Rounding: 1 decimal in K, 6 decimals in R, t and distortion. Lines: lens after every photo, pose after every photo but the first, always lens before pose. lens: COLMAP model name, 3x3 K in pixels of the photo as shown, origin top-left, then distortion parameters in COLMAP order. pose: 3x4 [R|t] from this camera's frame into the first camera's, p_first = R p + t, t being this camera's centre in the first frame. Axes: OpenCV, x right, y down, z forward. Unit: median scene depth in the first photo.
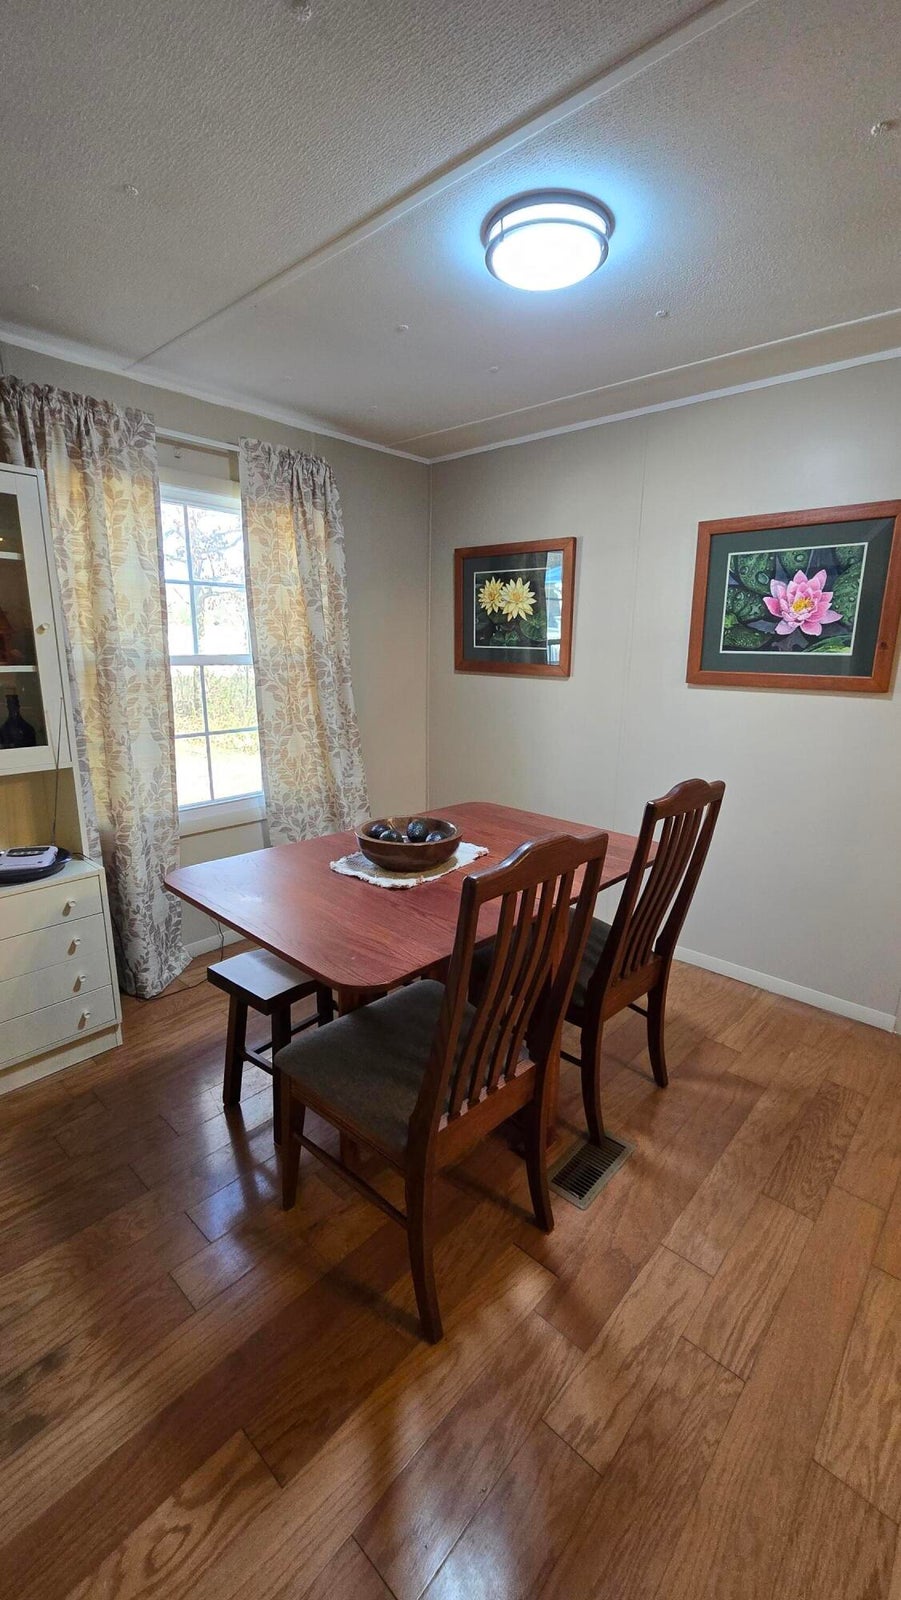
lens RADIAL K [[653.4, 0, 455.4], [0, 653.4, 805.8], [0, 0, 1]] dist [0.001403, 0.001349]
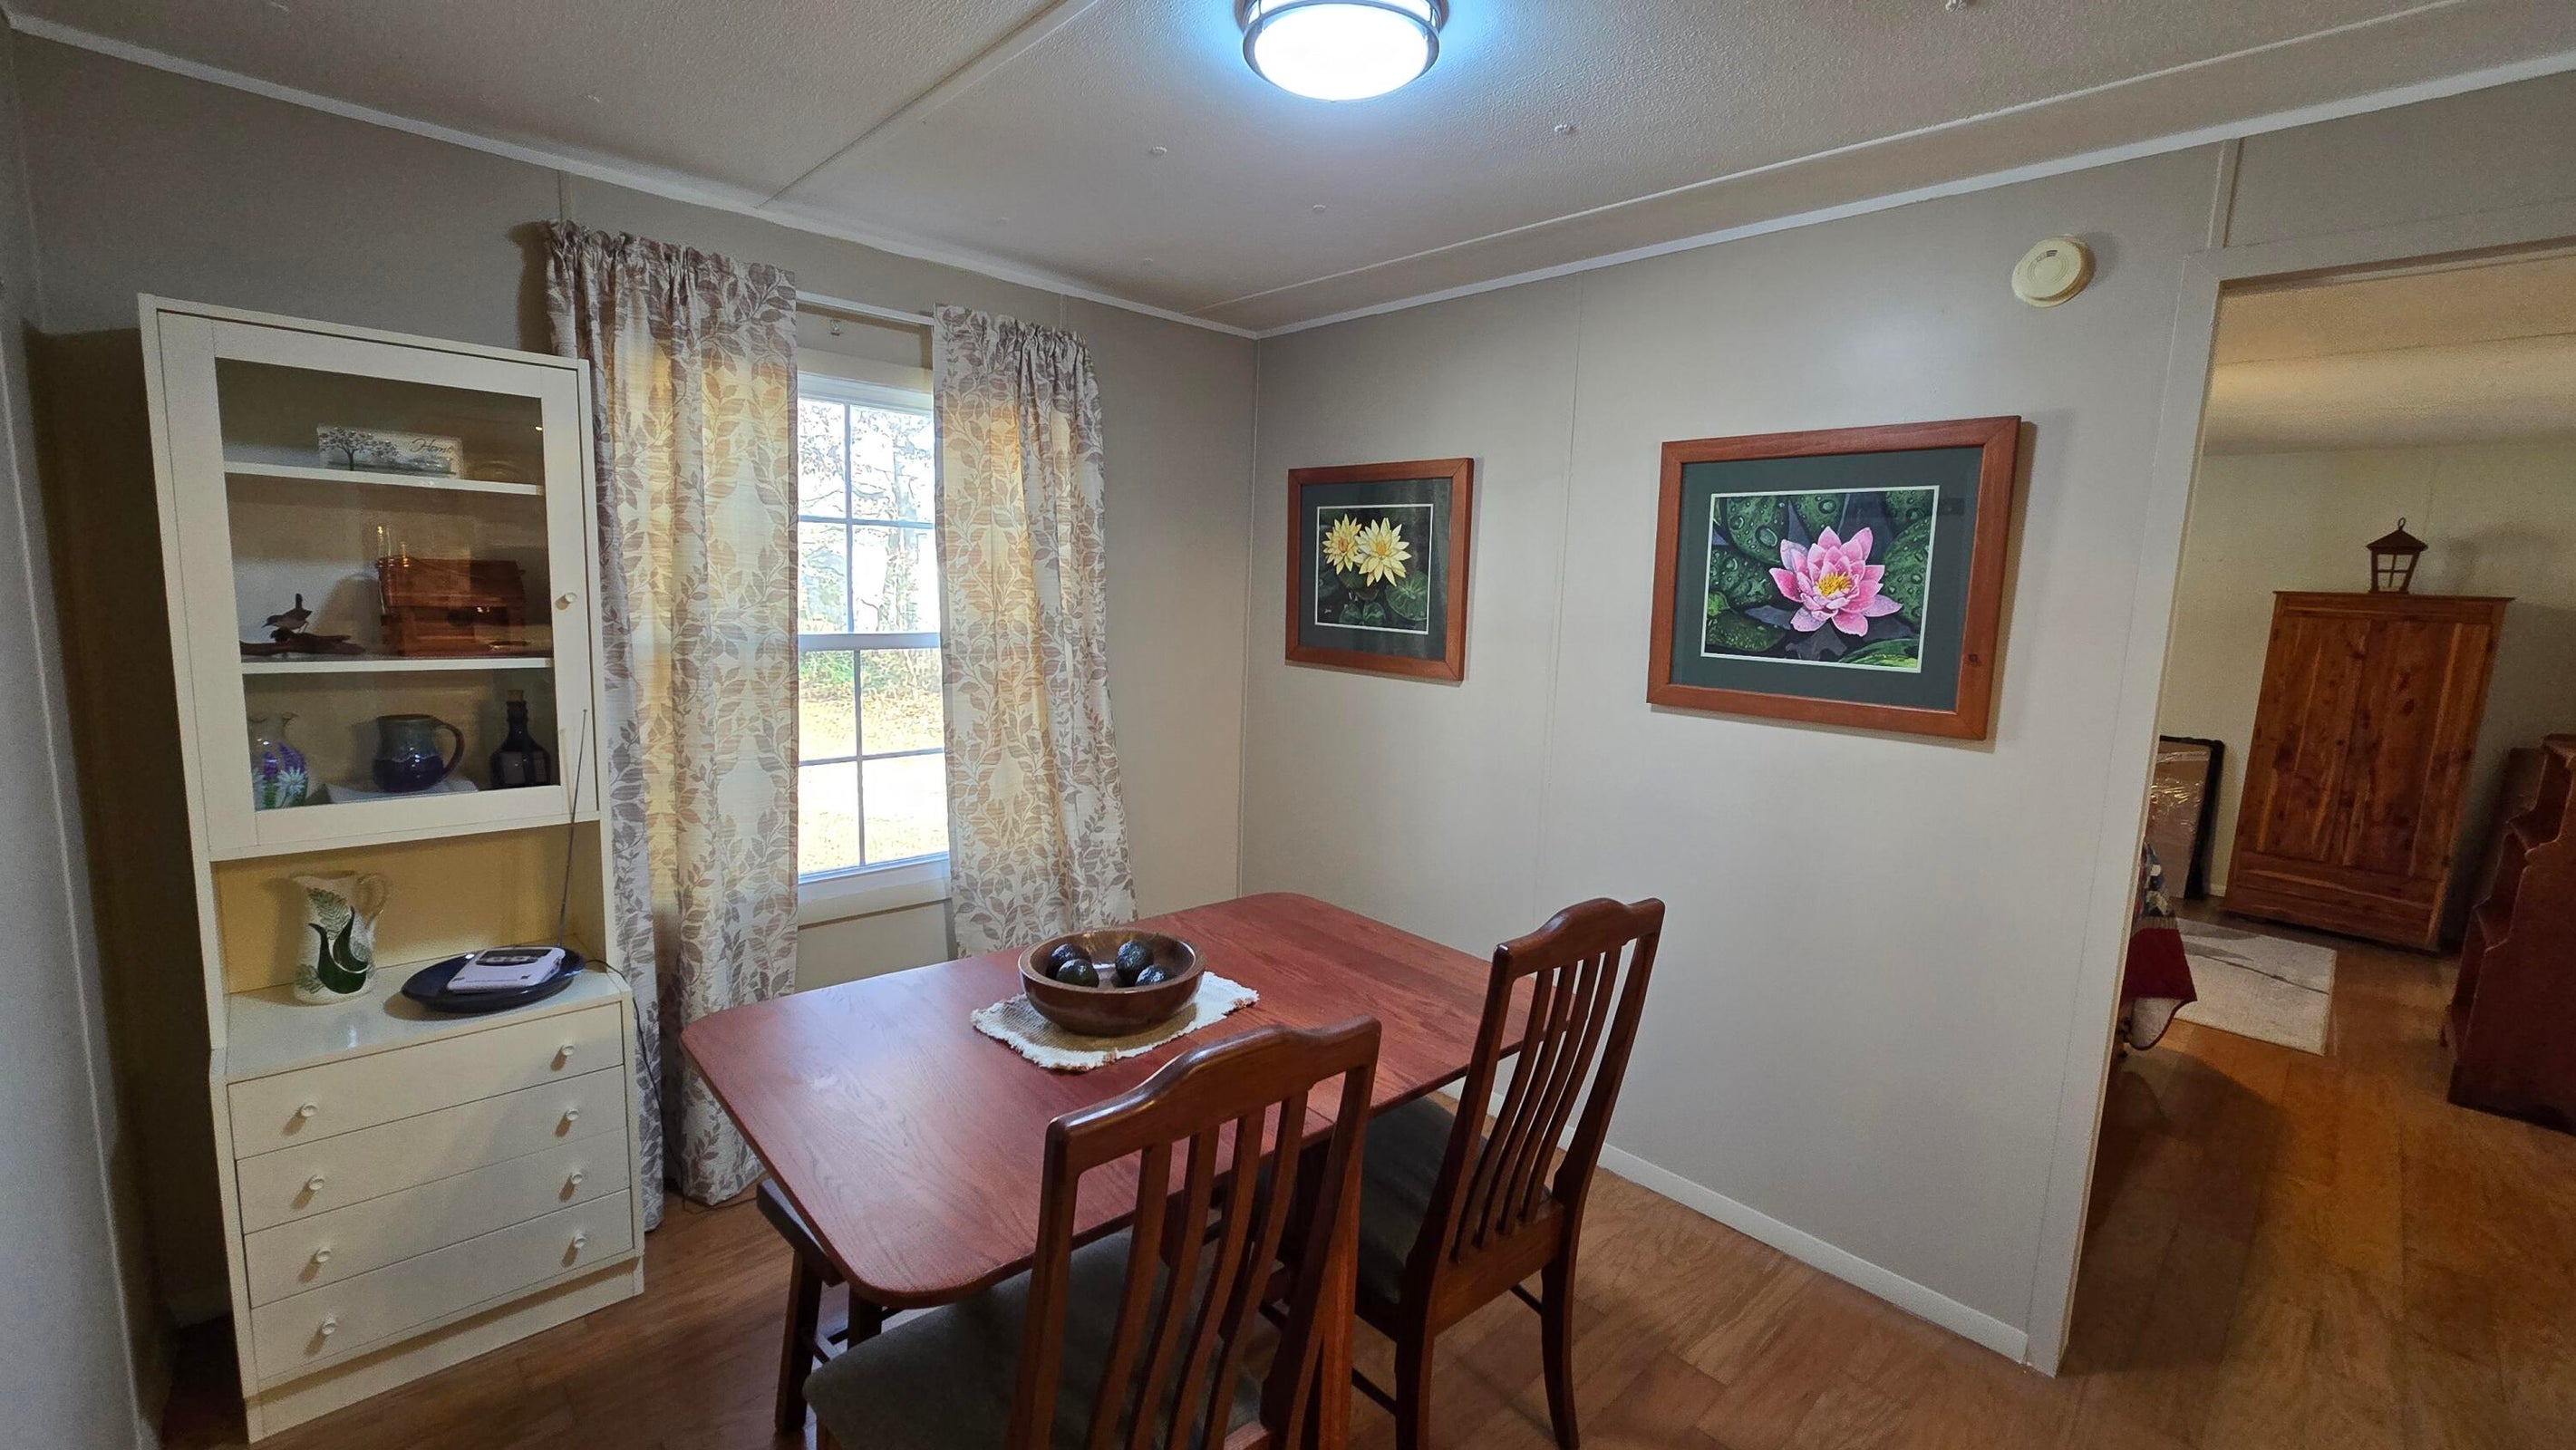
lens RADIAL K [[1051.9, 0, 1297.9], [0, 1051.9, 729.7], [0, 0, 1]] dist [0.001403, 0.001349]
pose [[0.997187, 0.032605, -0.067484, 0.116508], [-0.039714, 0.993484, -0.106832, -0.055946], [0.063561, 0.109211, 0.991984, 0.046396]]
